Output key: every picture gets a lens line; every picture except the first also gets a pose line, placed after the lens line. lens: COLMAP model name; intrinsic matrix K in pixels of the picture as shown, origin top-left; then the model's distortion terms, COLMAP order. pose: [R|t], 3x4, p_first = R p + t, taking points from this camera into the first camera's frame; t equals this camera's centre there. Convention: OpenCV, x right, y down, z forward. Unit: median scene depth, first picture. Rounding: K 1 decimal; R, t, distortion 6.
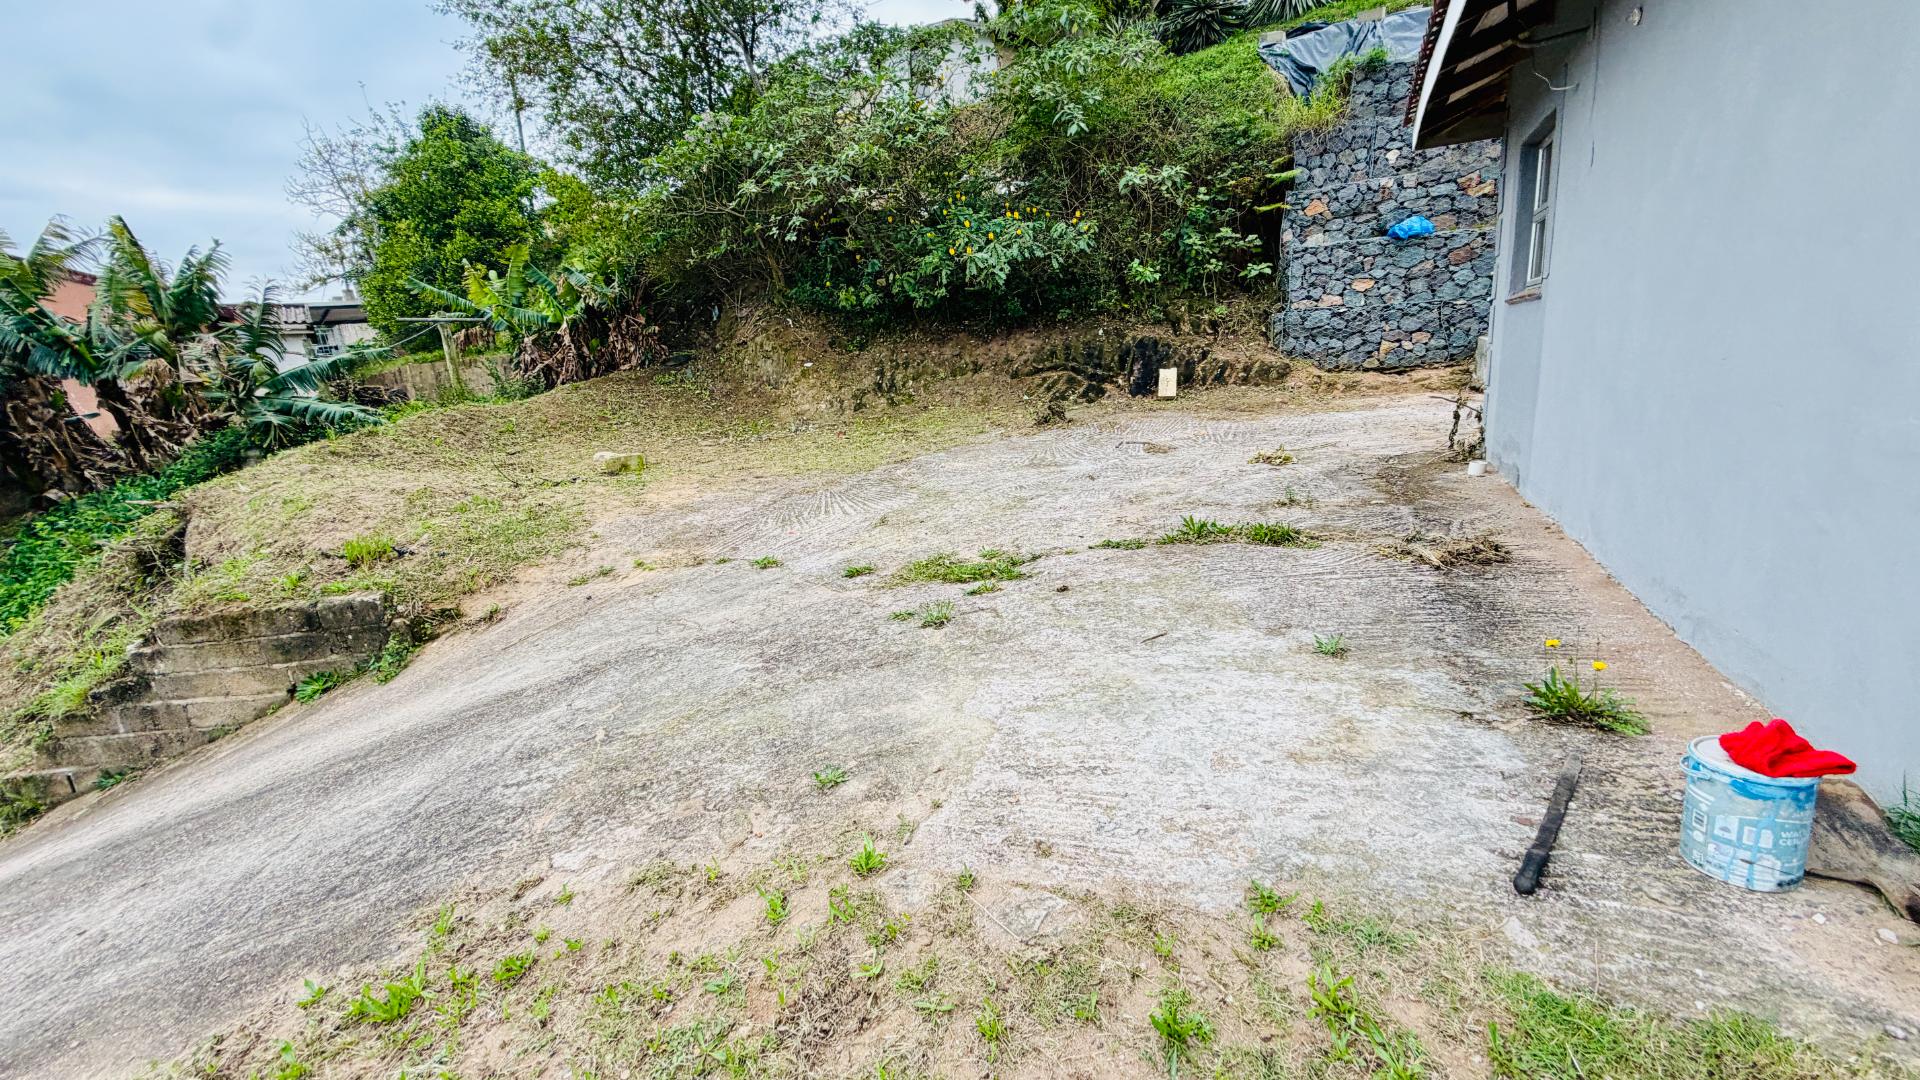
lens RADIAL K [[765.5, 0, 957.9], [0, 765.5, 540.5], [0, 0, 1]] dist [-0.000316, 0.000208]
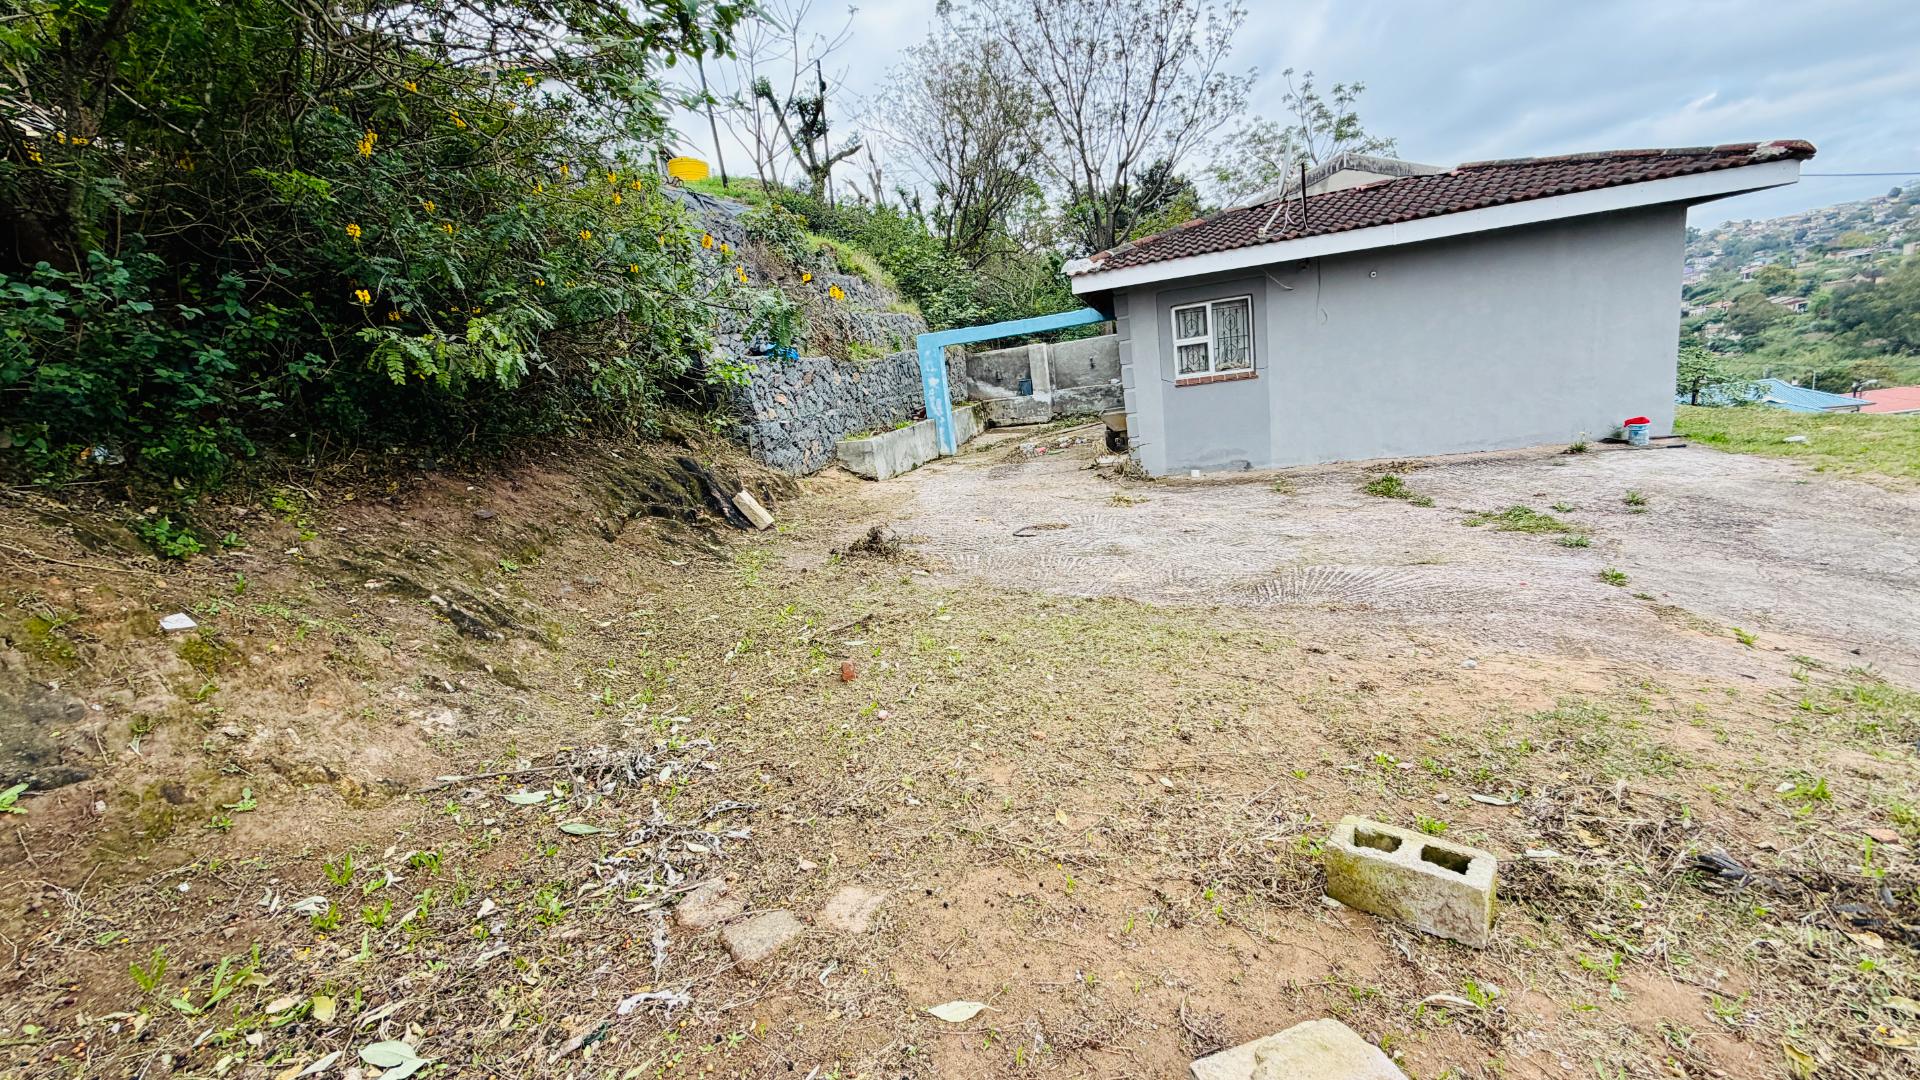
lens RADIAL K [[765.5, 0, 957.9], [0, 765.5, 540.5], [0, 0, 1]] dist [-0.000316, 0.000208]
pose [[-0.158572, -0.126844, 0.979166, -0.565602], [0.358821, 0.916502, 0.176836, -0.257607], [-0.919838, 0.379387, -0.099818, 0.957863]]
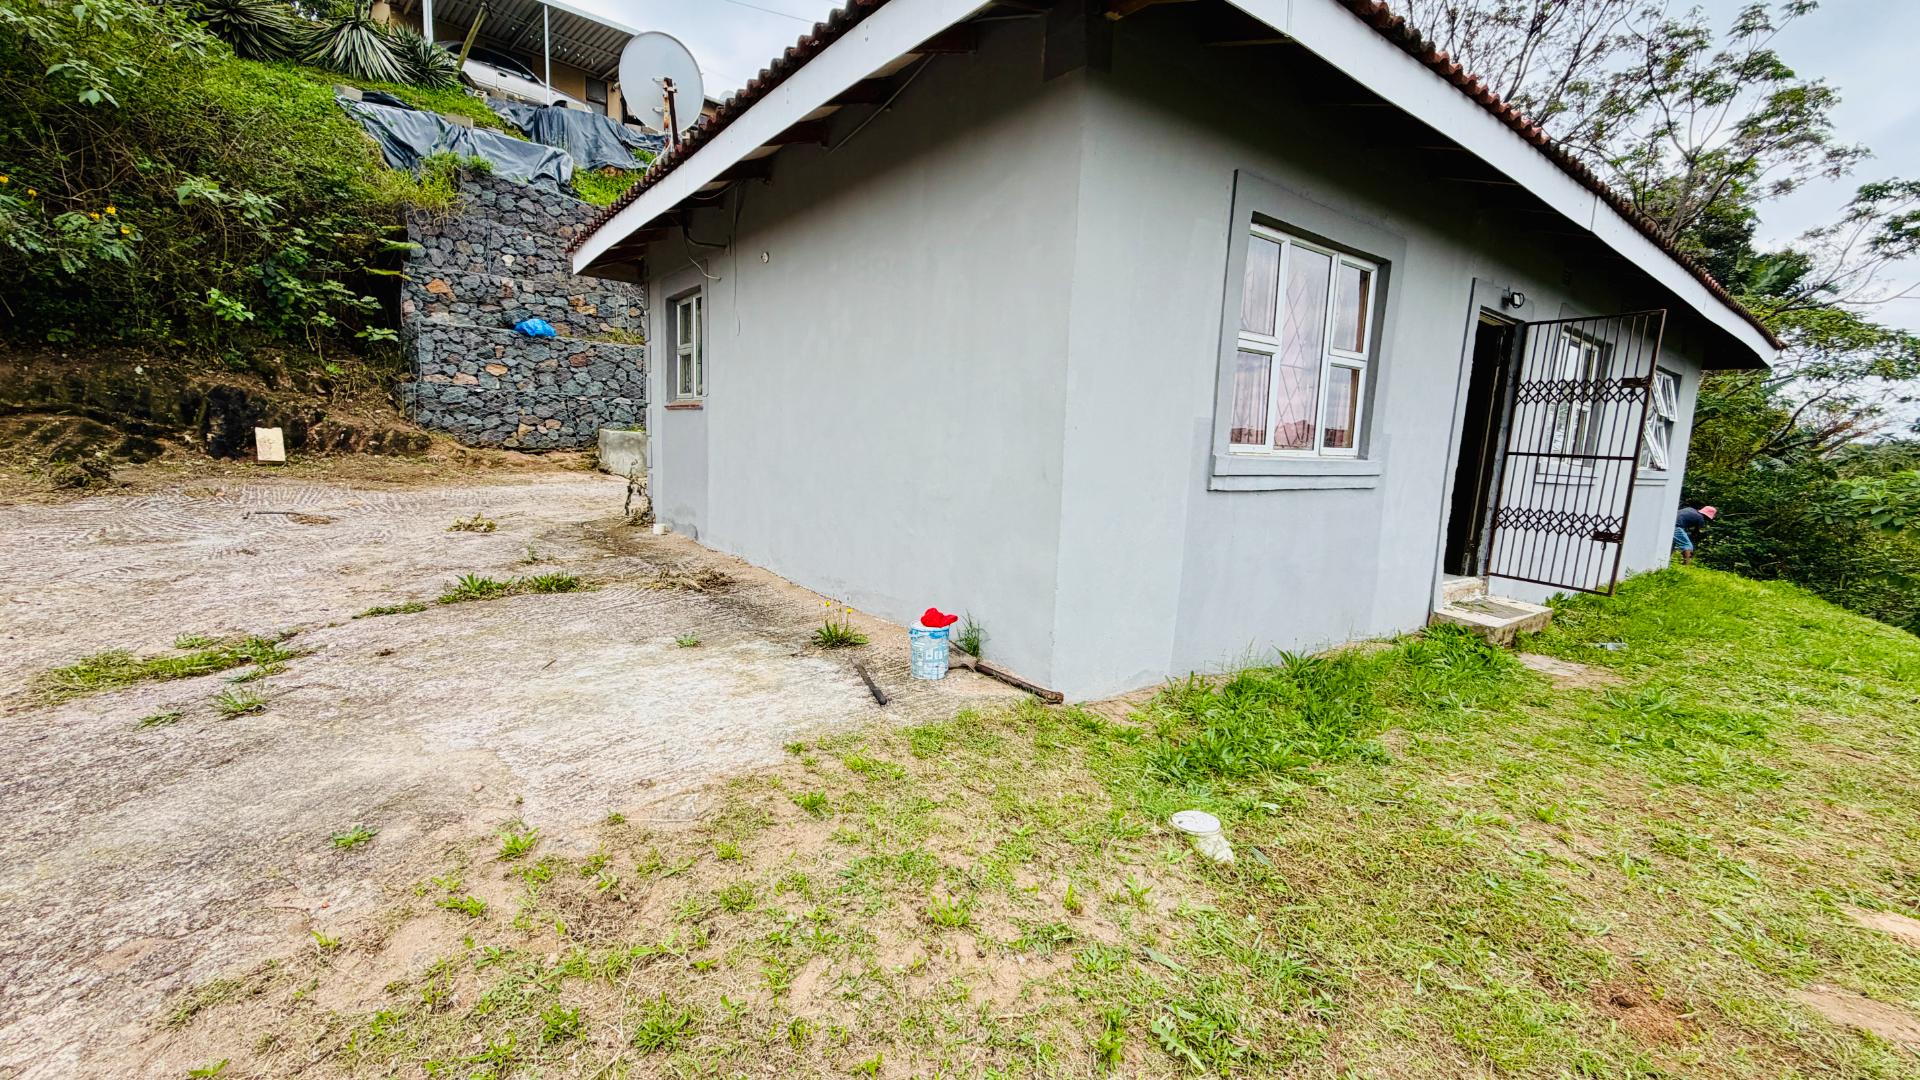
lens RADIAL K [[765.5, 0, 957.9], [0, 765.5, 540.5], [0, 0, 1]] dist [-0.000316, 0.000208]
pose [[0.448002, -0.027673, 0.893604, -0.143069], [0.123605, 0.991839, -0.031253, 0.016113], [-0.885447, 0.124456, 0.447766, -0.022102]]
